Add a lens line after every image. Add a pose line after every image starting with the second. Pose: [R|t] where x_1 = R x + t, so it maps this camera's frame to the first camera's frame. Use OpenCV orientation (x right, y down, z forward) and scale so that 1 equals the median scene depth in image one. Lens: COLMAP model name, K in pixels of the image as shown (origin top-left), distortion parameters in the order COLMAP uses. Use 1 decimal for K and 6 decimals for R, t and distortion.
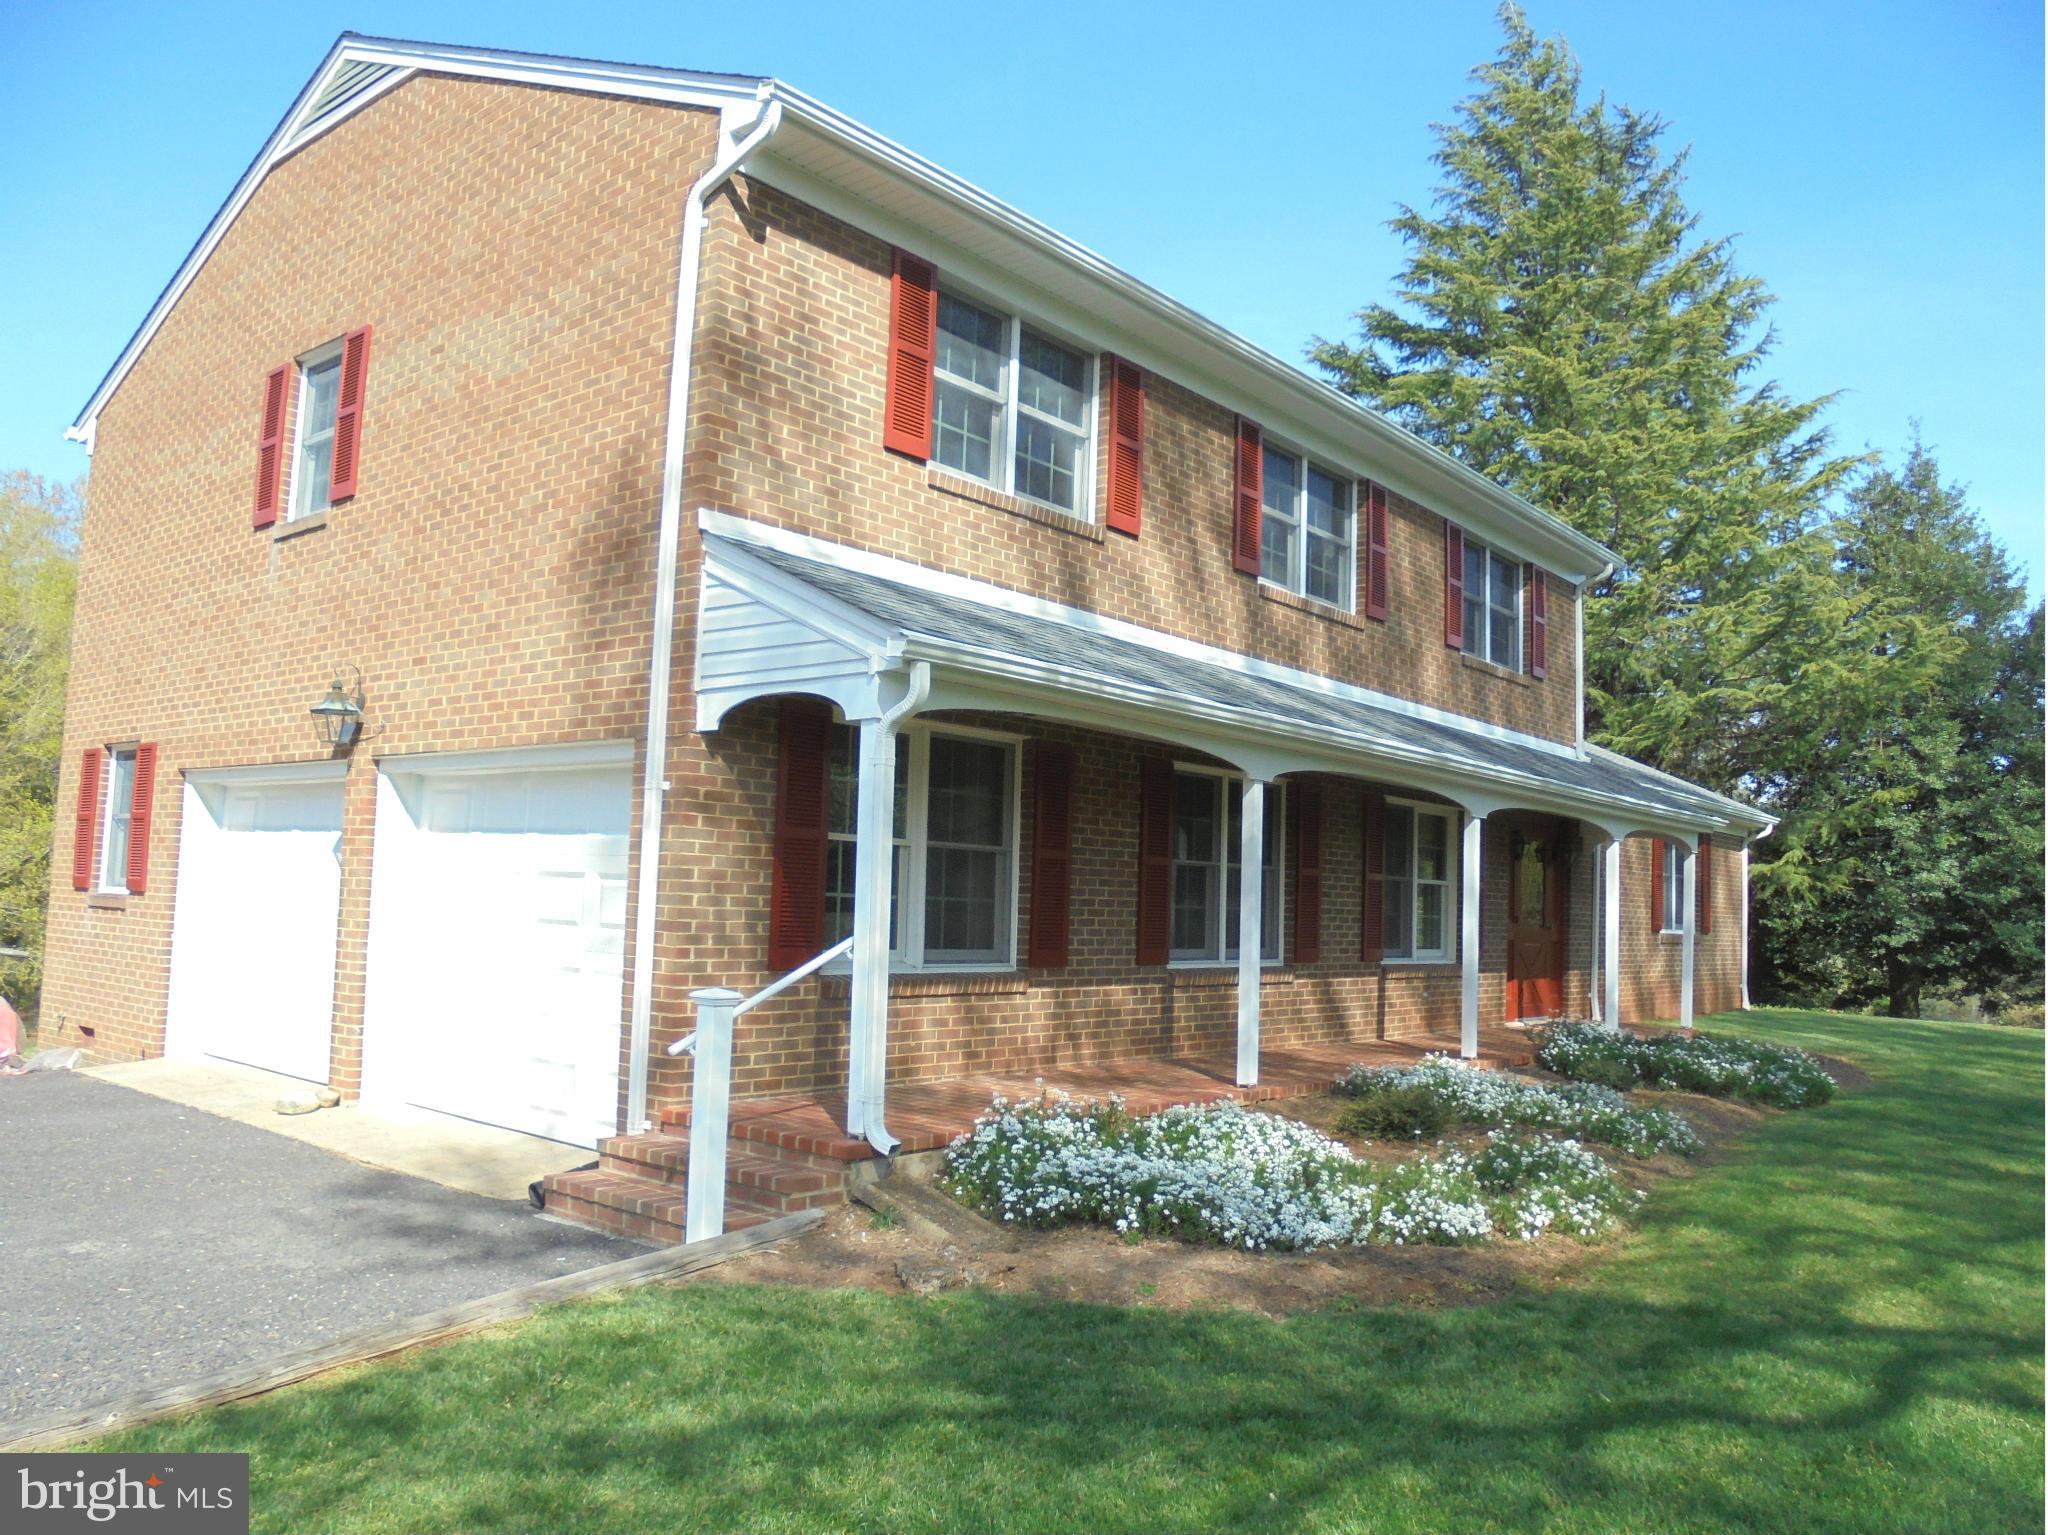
lens RADIAL K [[1550.4, 0, 1024.0], [0, 1550.4, 767.5], [0, 0, 1]] dist [-0.101416, 0.112402]
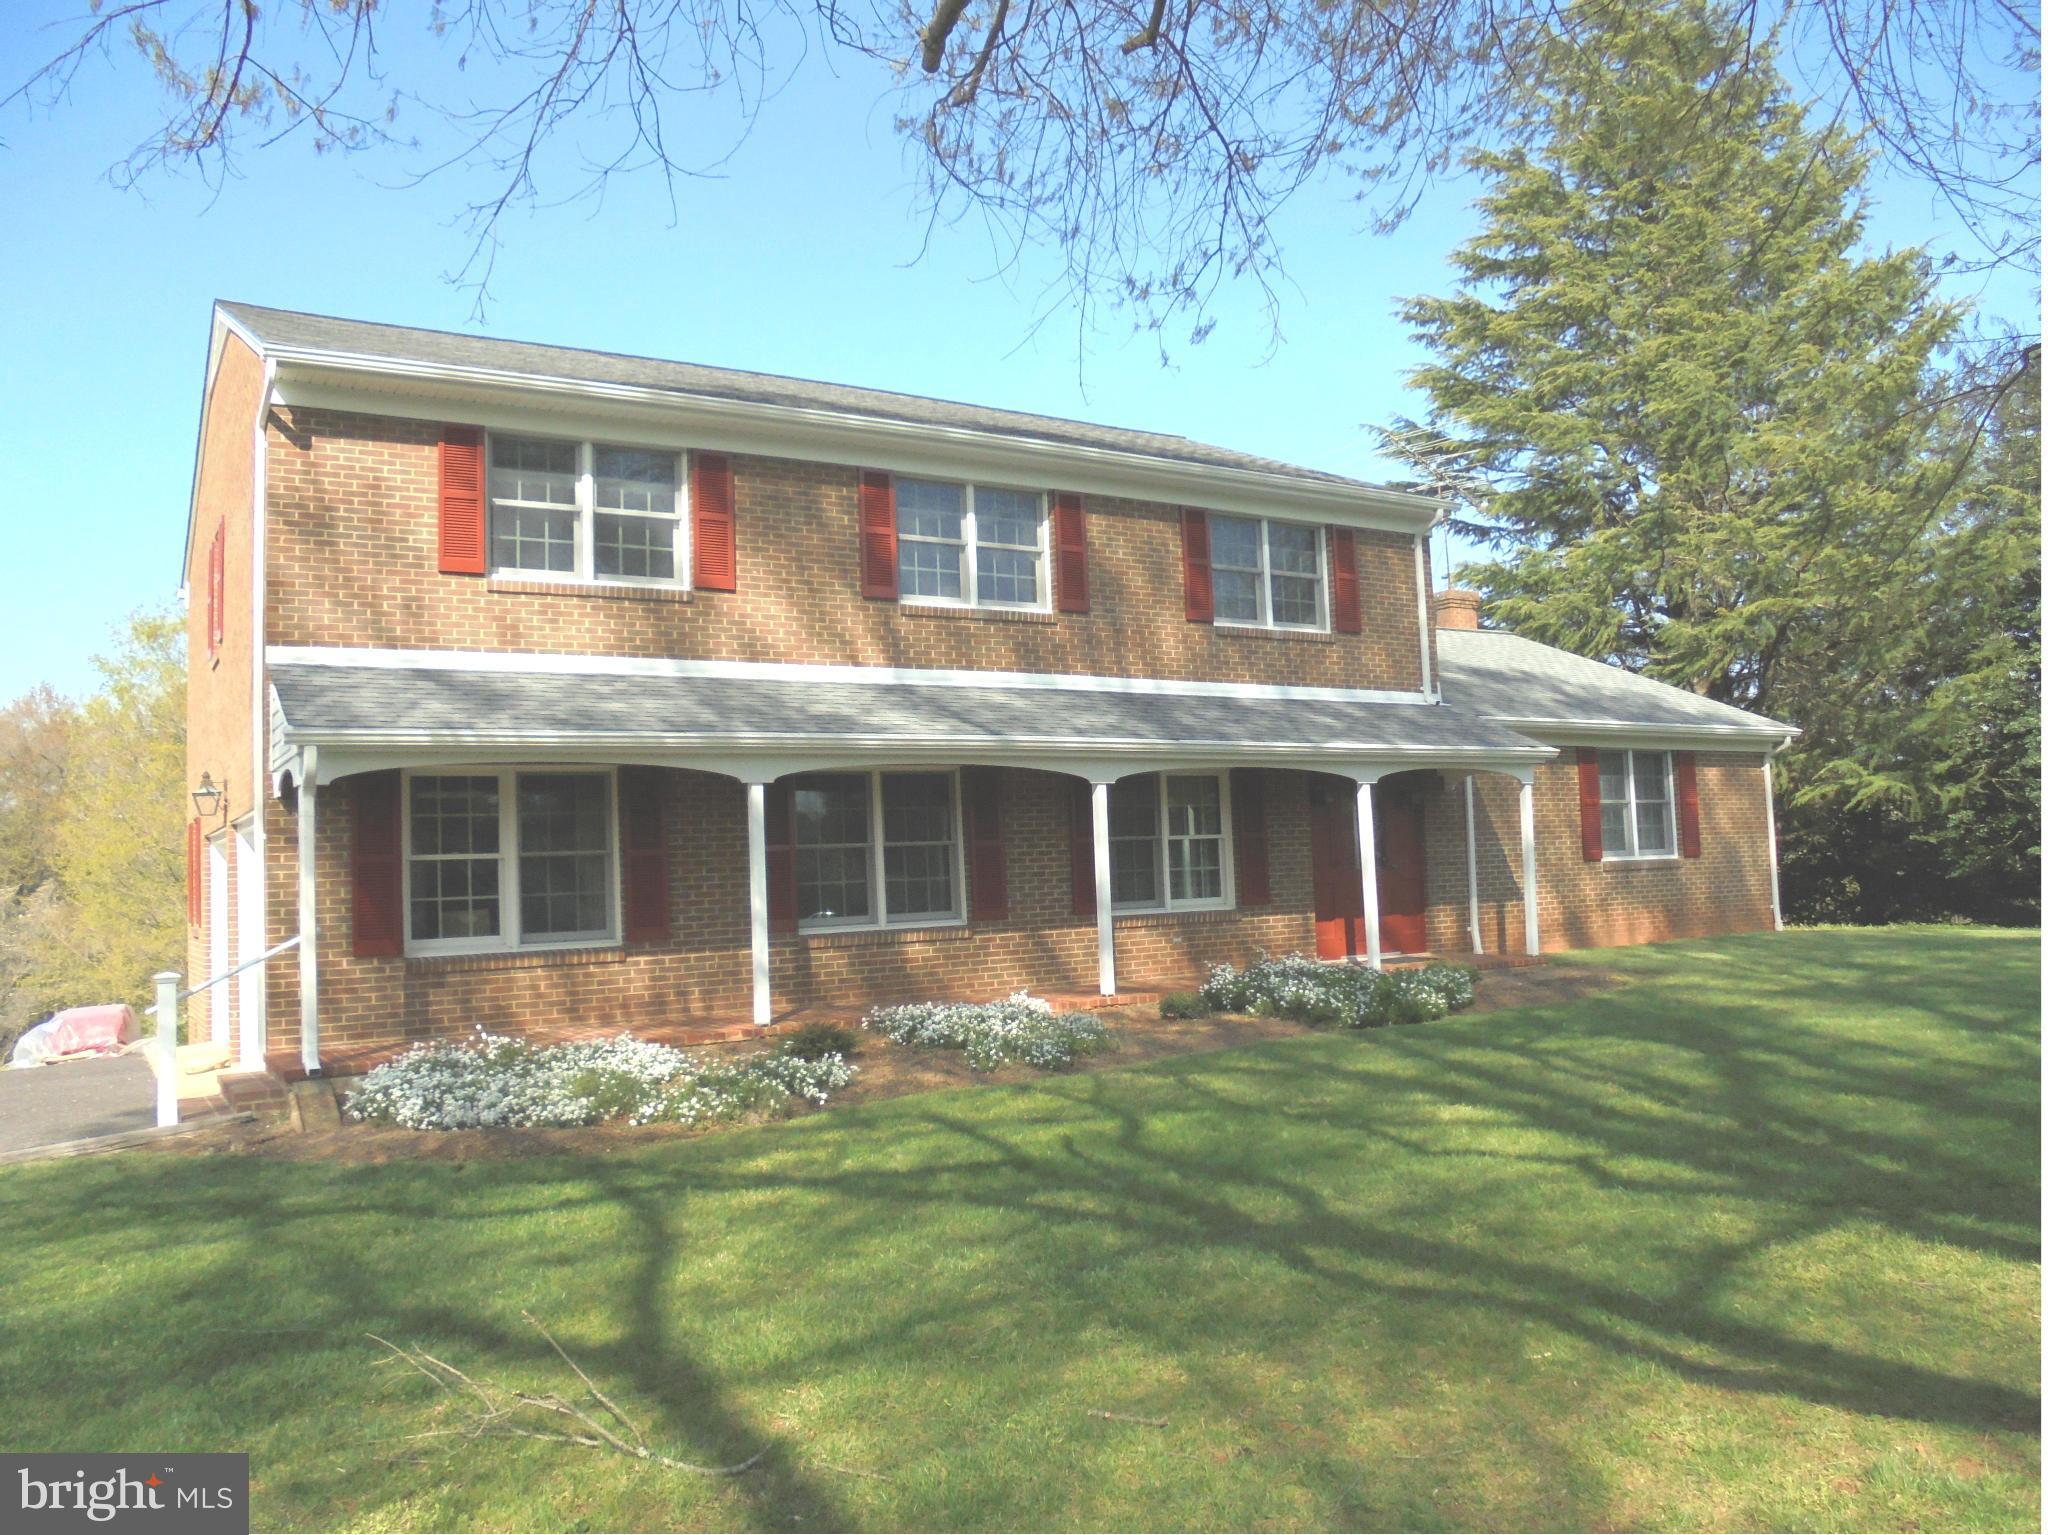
lens RADIAL K [[1550.4, 0, 1024.0], [0, 1550.4, 767.5], [0, 0, 1]] dist [-0.101416, 0.112402]
pose [[0.936897, -0.102938, -0.334106, 0.751766], [0.107404, 0.994202, -0.005132, 0.025732], [0.332697, -0.031077, 0.942521, -0.102659]]
